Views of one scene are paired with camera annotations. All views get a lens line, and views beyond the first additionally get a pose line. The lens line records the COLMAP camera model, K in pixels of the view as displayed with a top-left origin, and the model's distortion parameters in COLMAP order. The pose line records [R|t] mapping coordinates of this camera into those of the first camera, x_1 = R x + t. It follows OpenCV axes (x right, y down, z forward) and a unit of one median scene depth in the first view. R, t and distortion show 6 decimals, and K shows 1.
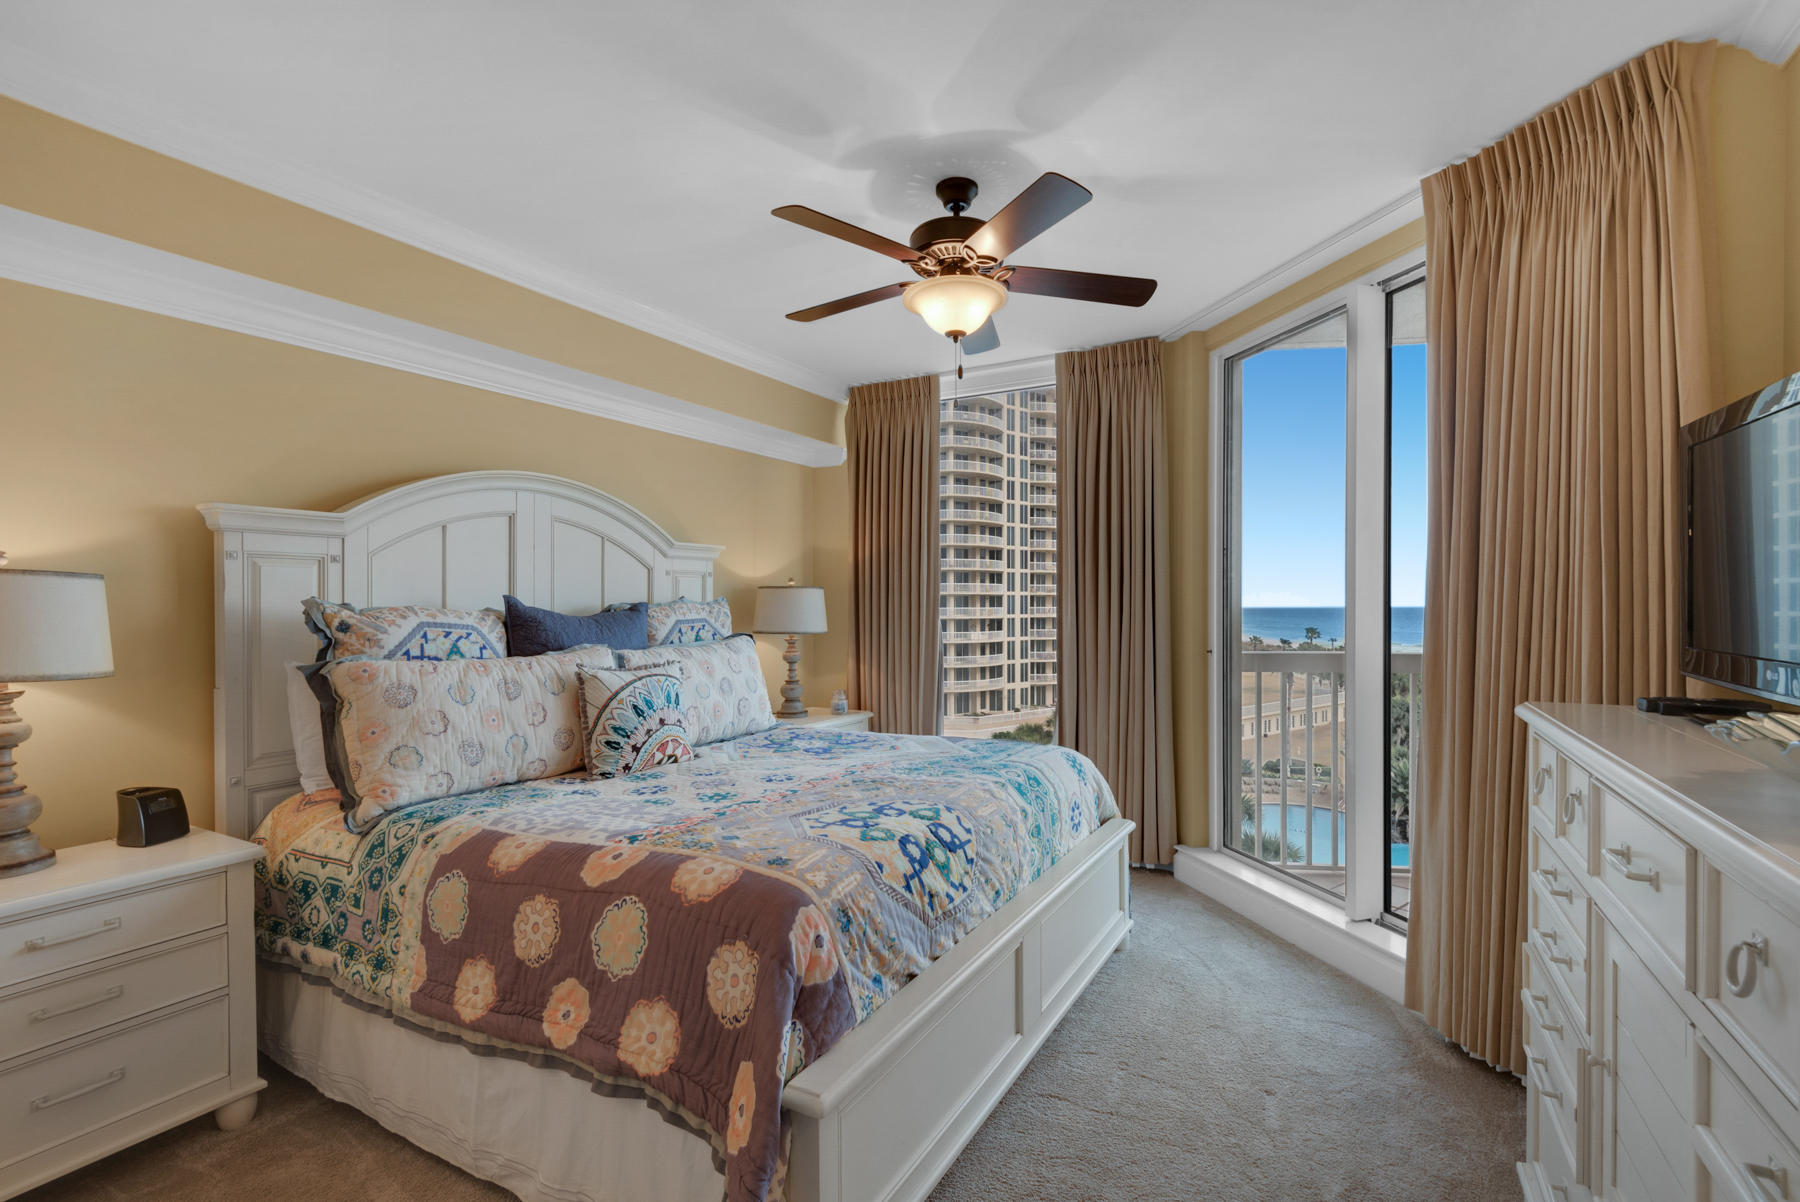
lens RADIAL K [[829.5, 0, 953.6], [0, 829.5, 613.7], [0, 0, 1]] dist [0.041319, -0.018685]
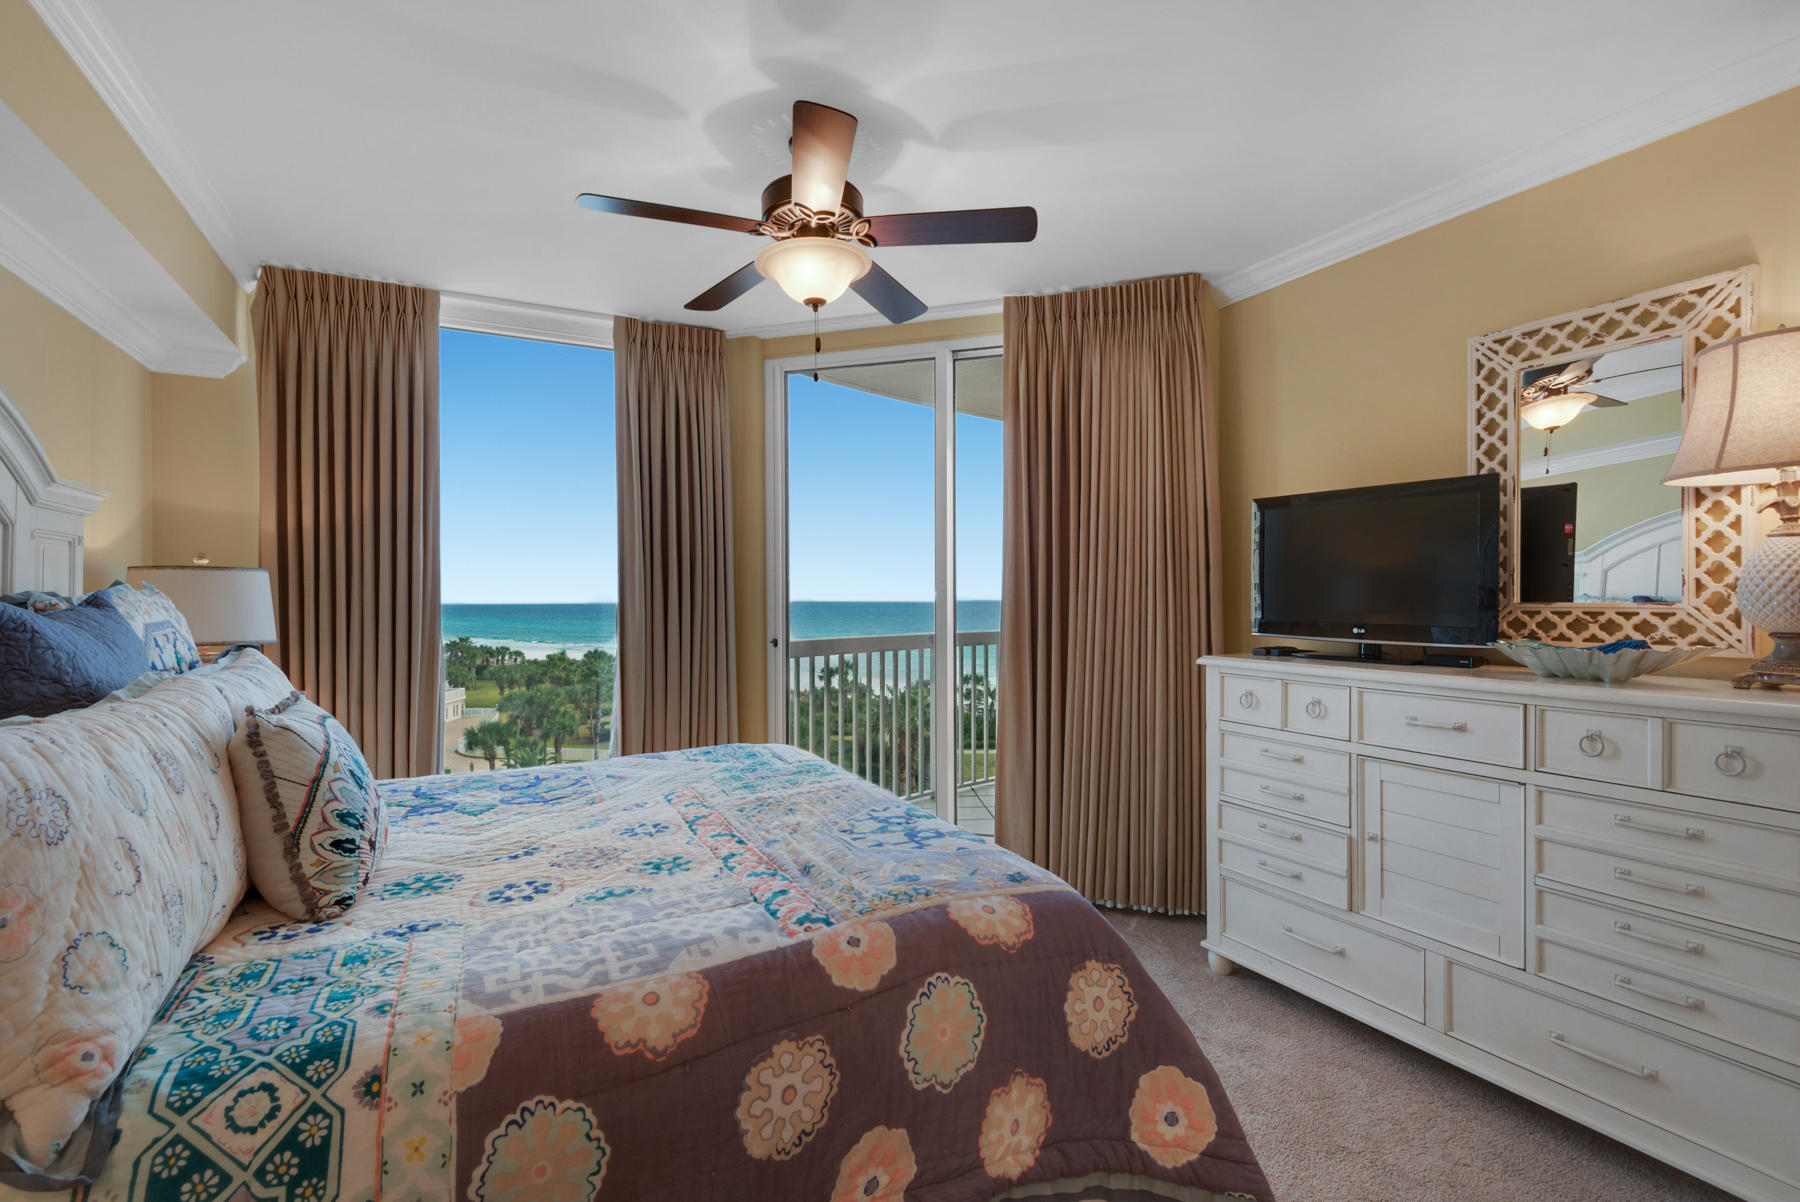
lens RADIAL K [[814.0, 0, 907.1], [0, 814.0, 603.5], [0, 0, 1]] dist [0.037813, -0.021593]
pose [[0.573110, -0.004191, 0.819468, -0.756086], [0.010558, 0.999942, -0.002270, 0.001302], [-0.819411, 0.009953, 0.573121, 0.443823]]
